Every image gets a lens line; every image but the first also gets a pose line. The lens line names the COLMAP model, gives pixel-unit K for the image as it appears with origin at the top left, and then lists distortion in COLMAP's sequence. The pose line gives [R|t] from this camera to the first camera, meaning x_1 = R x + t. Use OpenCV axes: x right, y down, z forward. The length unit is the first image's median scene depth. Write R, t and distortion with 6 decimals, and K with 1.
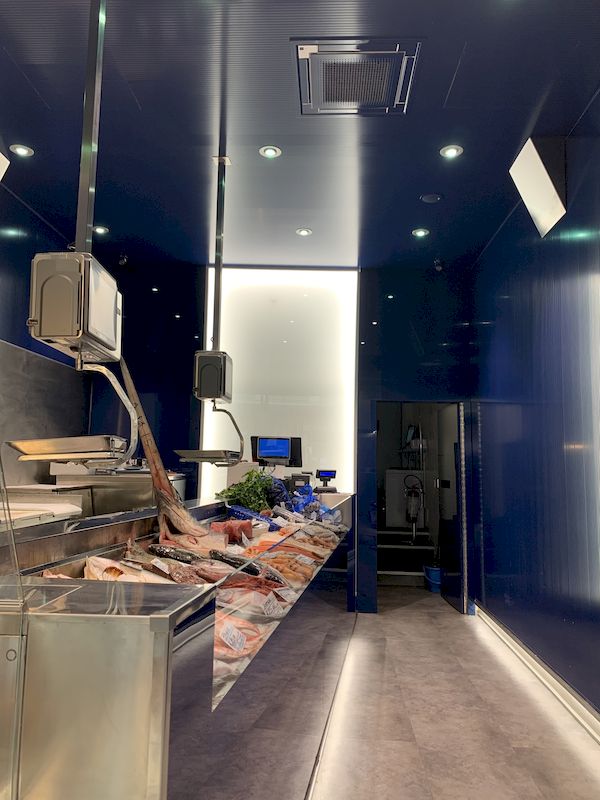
lens RADIAL K [[598.2, 0, 300.0], [0, 598.2, 400.0], [0, 0, 1]] dist [-0.004167, -0.005242]
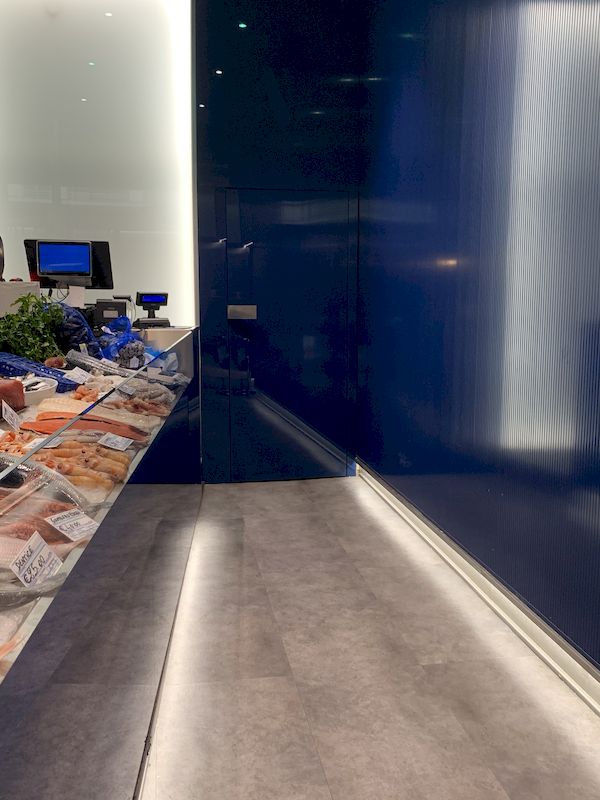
lens RADIAL K [[754.7, 0, 302.9], [0, 754.7, 374.0], [0, 0, 1]] dist [0.122112, -0.231715]
pose [[0.973178, -0.043550, 0.225892, 0.016114], [-0.007148, 0.975720, 0.218903, 0.025674], [-0.229940, -0.214647, 0.949239, 0.190594]]
